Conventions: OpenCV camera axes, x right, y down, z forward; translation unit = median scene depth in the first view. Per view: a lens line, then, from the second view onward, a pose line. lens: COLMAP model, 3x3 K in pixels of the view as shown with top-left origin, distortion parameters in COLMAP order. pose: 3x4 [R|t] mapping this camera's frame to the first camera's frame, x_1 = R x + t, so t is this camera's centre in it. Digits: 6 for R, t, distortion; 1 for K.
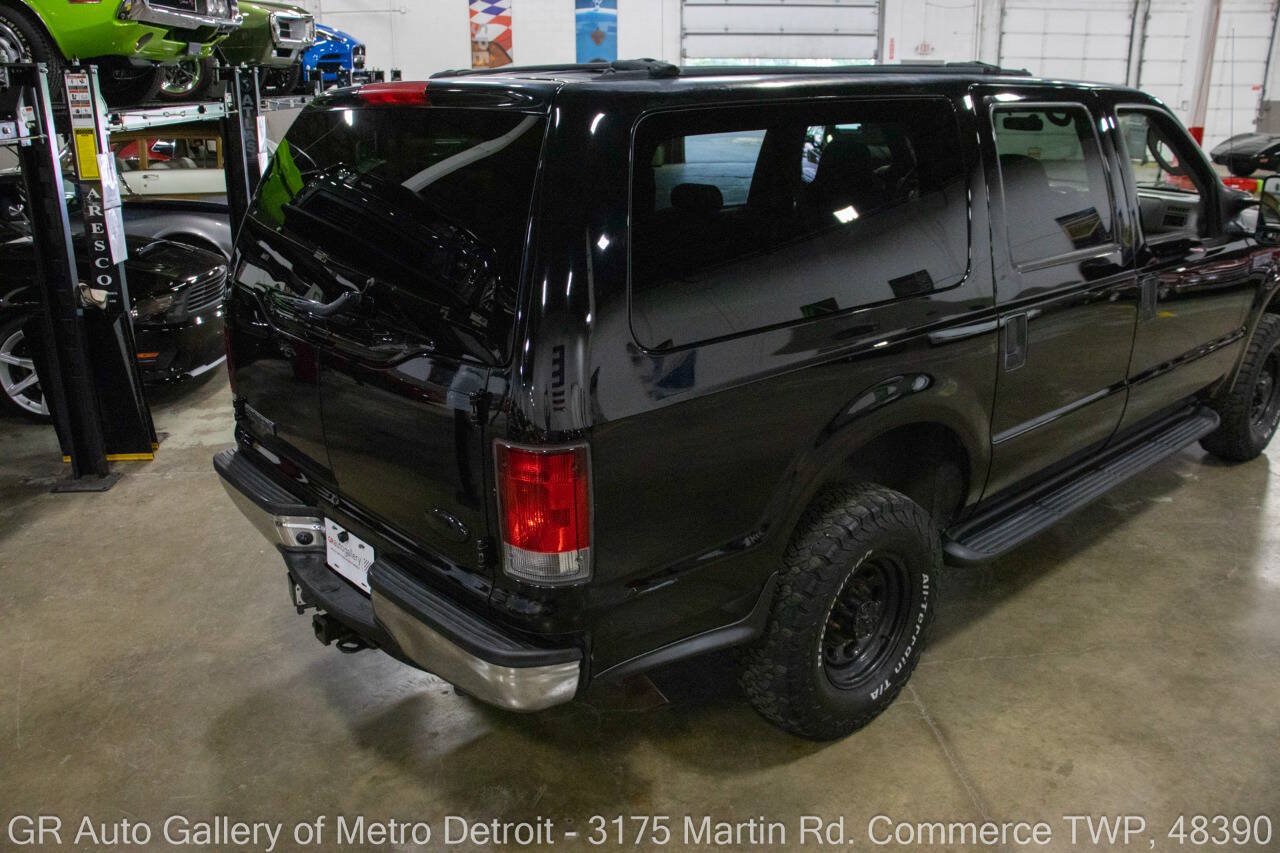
lens RADIAL K [[1048.3, 0, 642.4], [0, 1048.3, 402.8], [0, 0, 1]] dist [-0.173563, 0.159120]
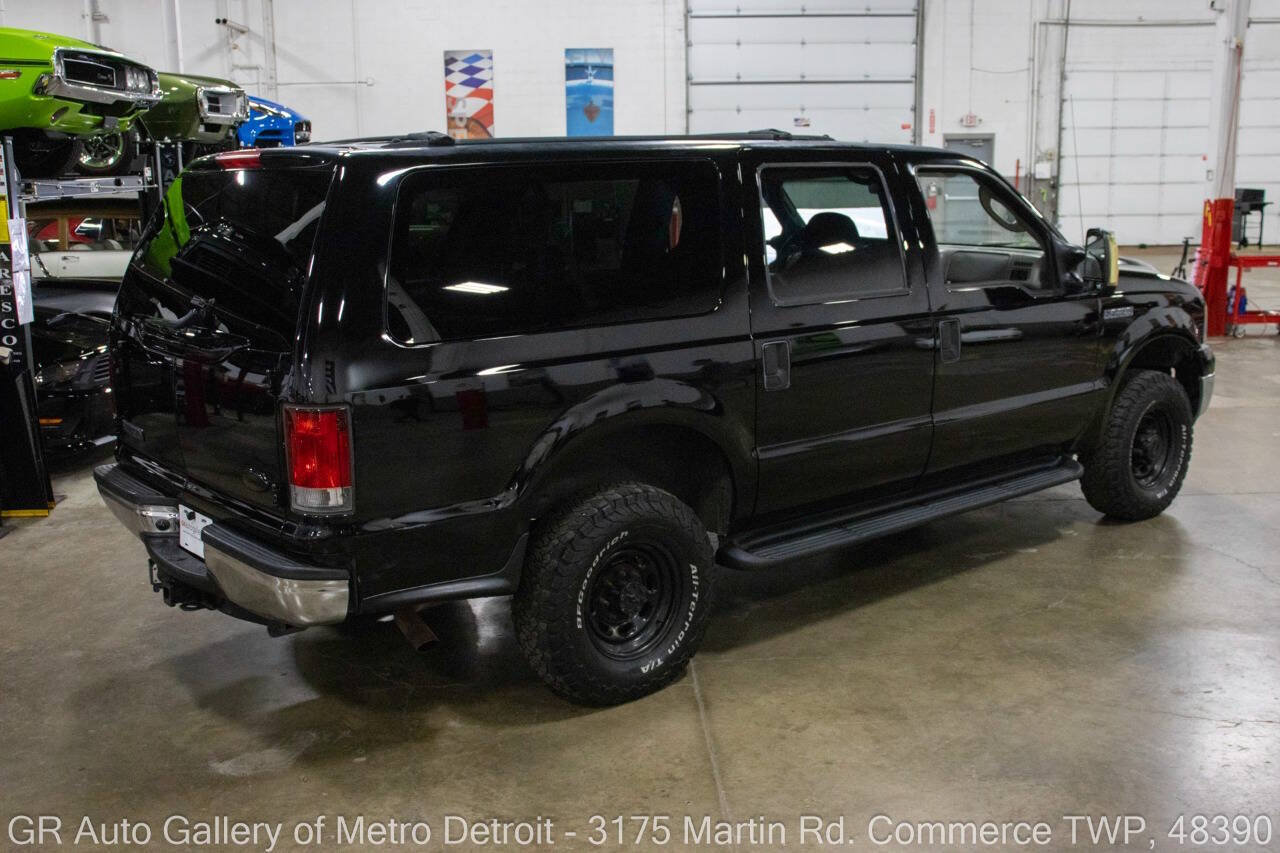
lens RADIAL K [[1308.7, 0, 639.5], [0, 1308.7, 405.5], [0, 0, 1]] dist [-0.119551, 0.247261]
pose [[0.999263, 0.001554, -0.038342, 0.158195], [-0.006123, 0.992834, -0.119346, 0.095994], [0.037882, 0.119493, 0.992112, -0.271443]]
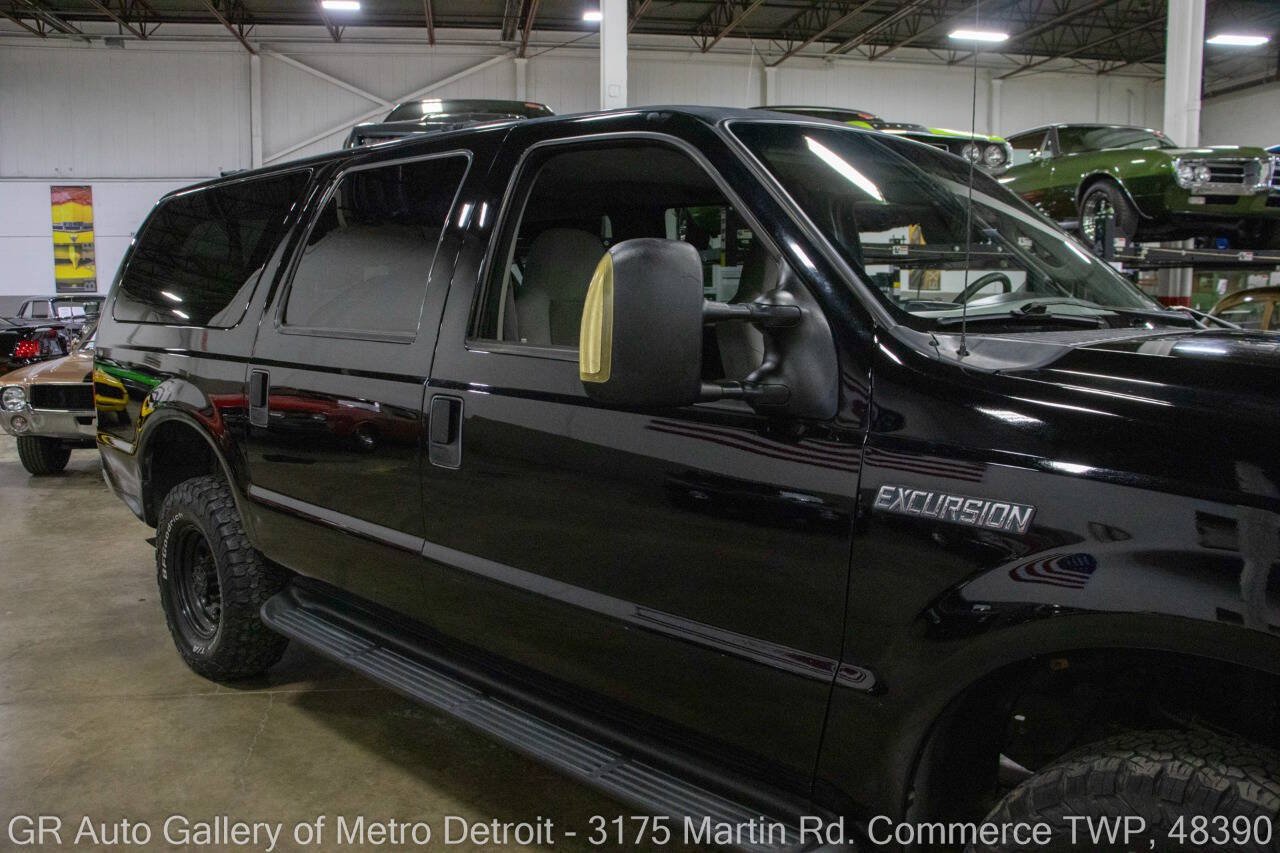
lens RADIAL K [[1048.3, 0, 642.4], [0, 1048.3, 402.8], [0, 0, 1]] dist [-0.173563, 0.159120]
pose [[0.083489, 0.118727, -0.989411, 0.830146], [-0.303147, 0.948846, 0.088279, -0.153317], [0.949279, 0.292567, 0.115210, 0.739536]]
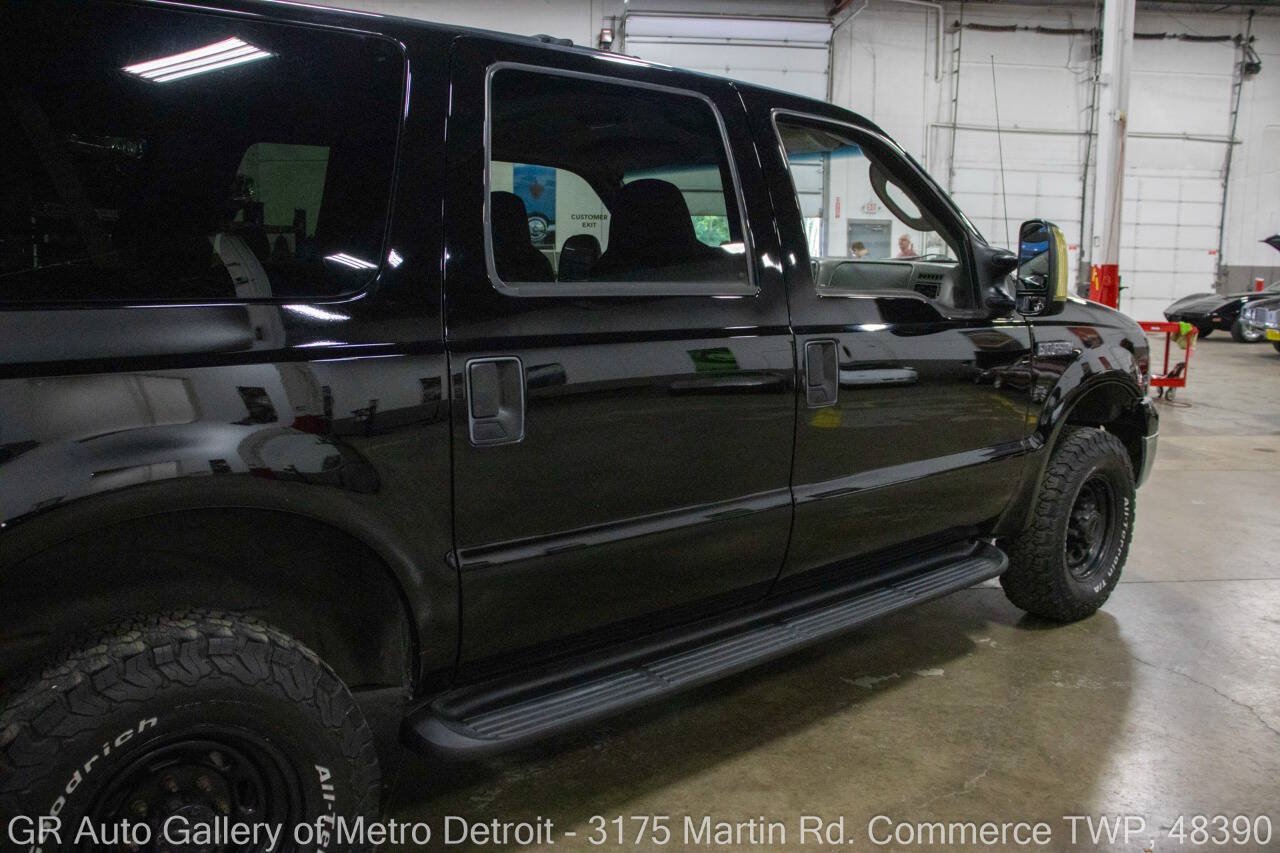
lens RADIAL K [[1048.3, 0, 642.4], [0, 1048.3, 402.8], [0, 0, 1]] dist [-0.173563, 0.159120]
pose [[0.999737, 0.021830, -0.007008, 0.272767], [-0.022693, 0.985760, -0.166620, 0.028566], [0.003271, 0.166736, 0.985996, 0.214021]]
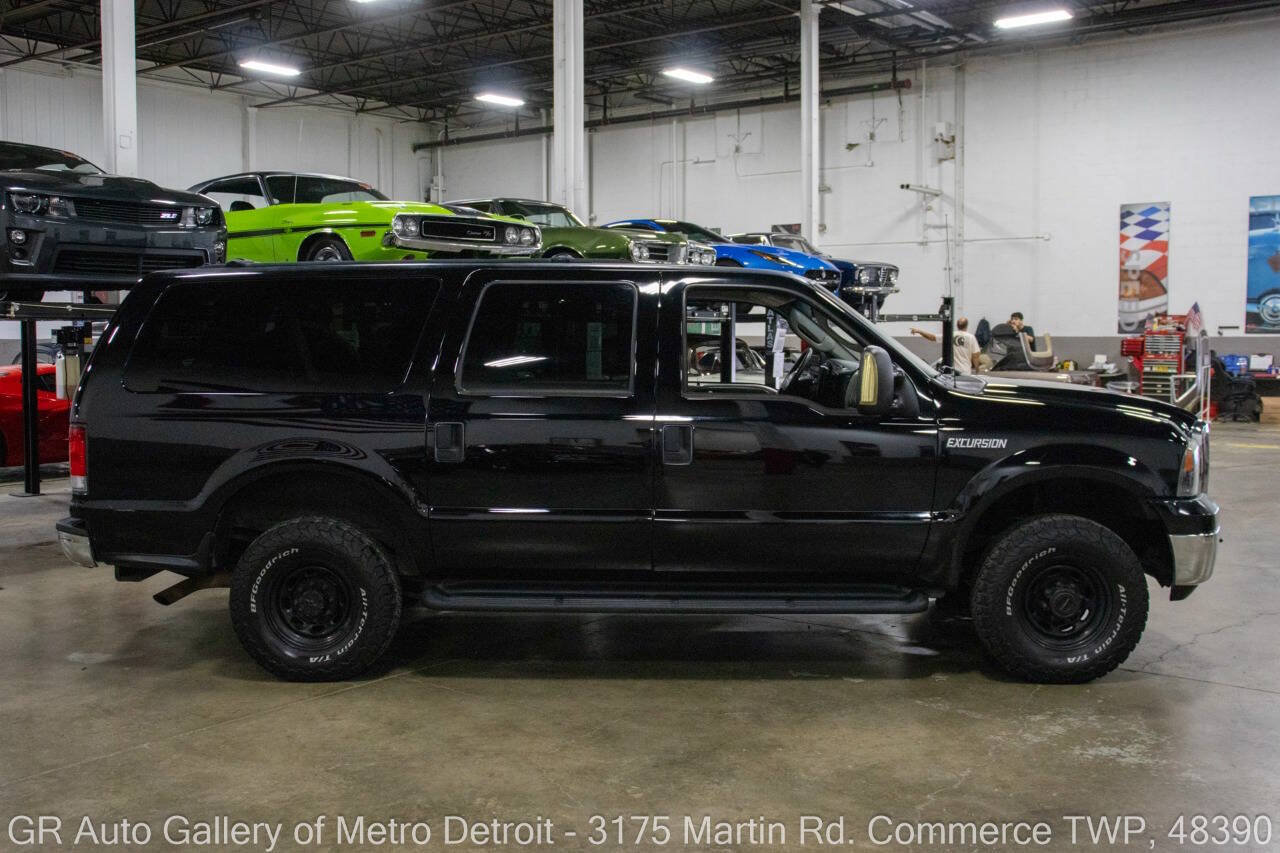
lens RADIAL K [[1276.1, 0, 636.6], [0, 1276.1, 398.2], [0, 0, 1]] dist [-0.106501, 0.211802]
pose [[0.733763, 0.045852, -0.677856, 1.037313], [-0.210582, 0.963934, -0.162747, 0.068172], [0.645946, 0.262162, 0.716955, -0.065921]]
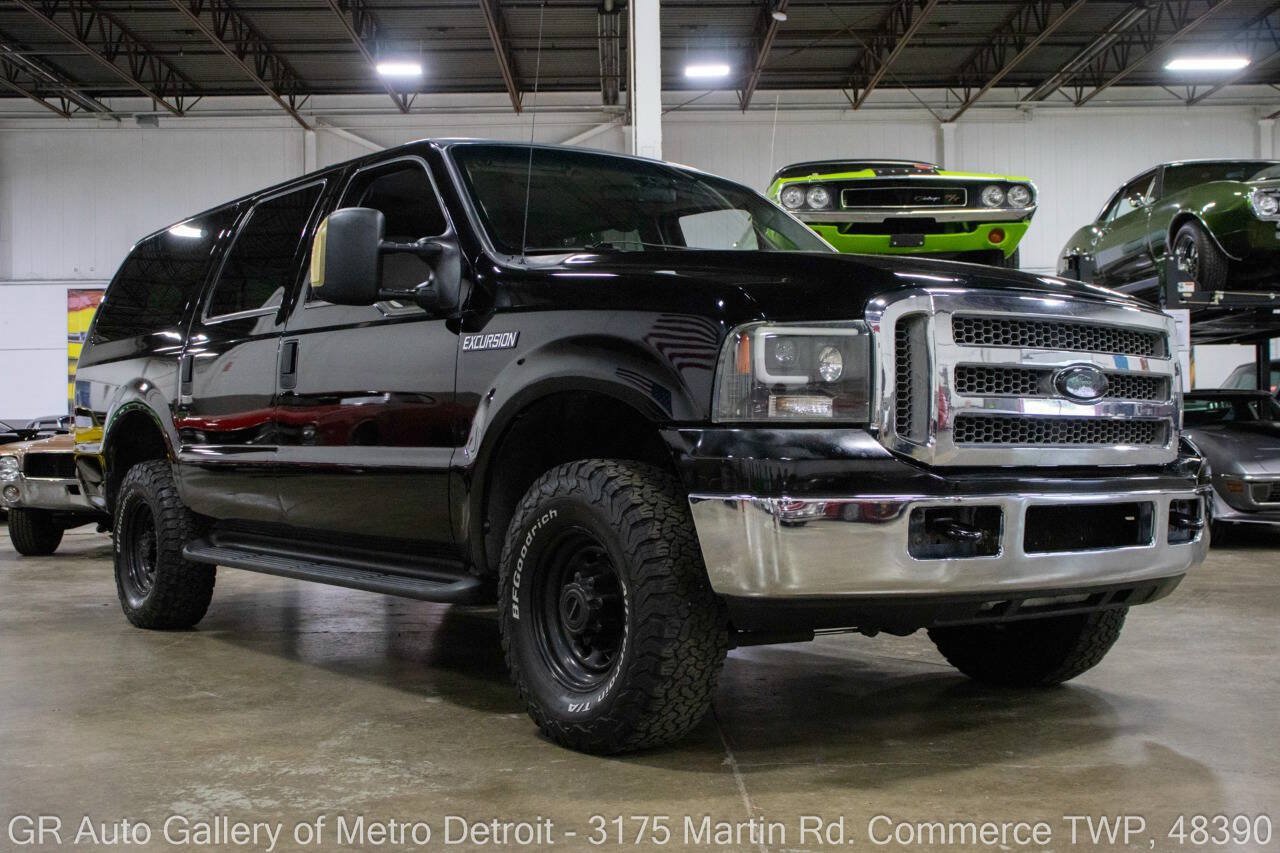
lens RADIAL K [[1472.2, 0, 636.3], [0, 1472.2, 396.2], [0, 0, 1]] dist [-0.085370, 0.290586]
pose [[-0.076368, -0.022428, -0.996827, 1.301556], [-0.290974, 0.956731, 0.000766, -0.119887], [0.953678, 0.290109, -0.079590, 1.014072]]
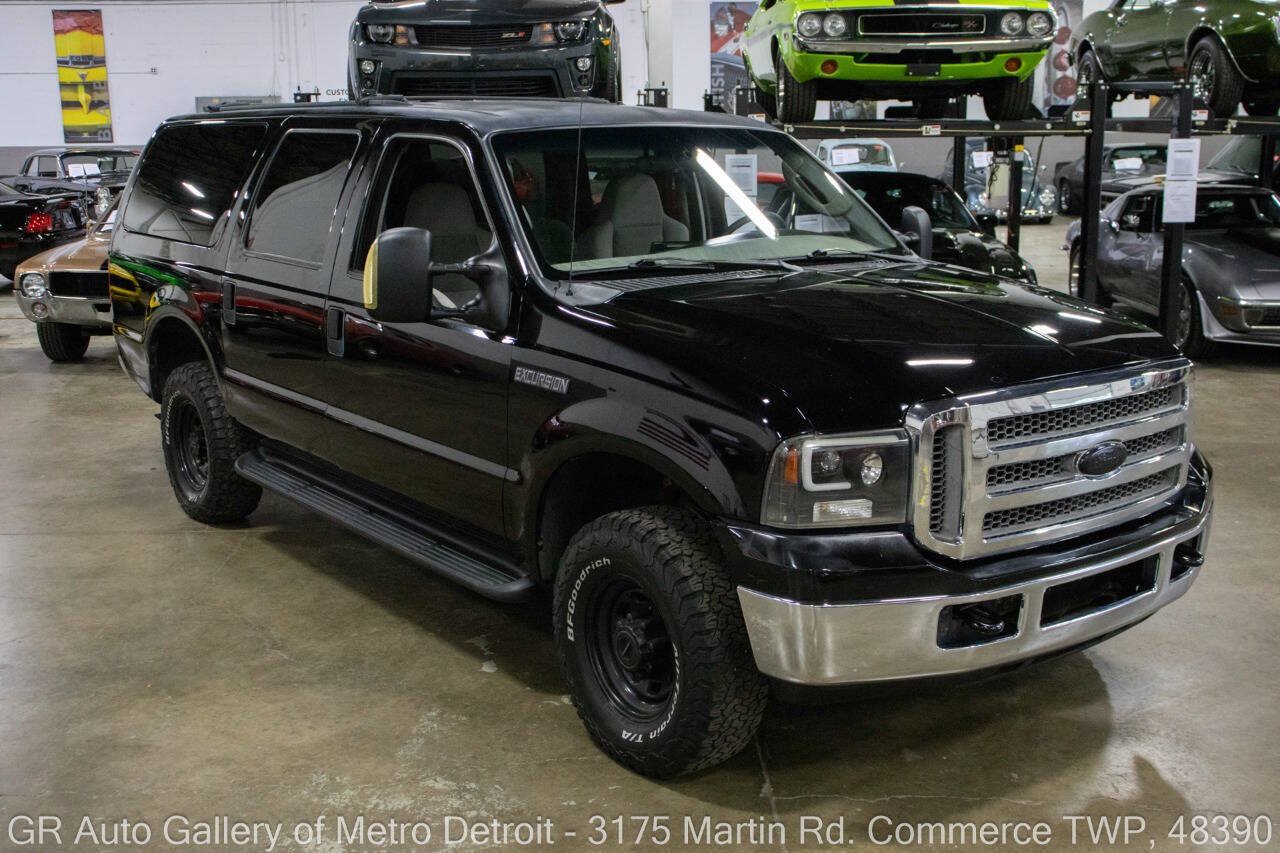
lens RADIAL K [[1456.7, 0, 636.8], [0, 1456.7, 397.7], [0, 0, 1]] dist [-0.079542, 0.271755]
pose [[-0.069374, 0.203623, -0.976588, 1.321026], [-0.292206, 0.931862, 0.215055, -0.303548], [0.953836, 0.300284, -0.005147, 0.928145]]
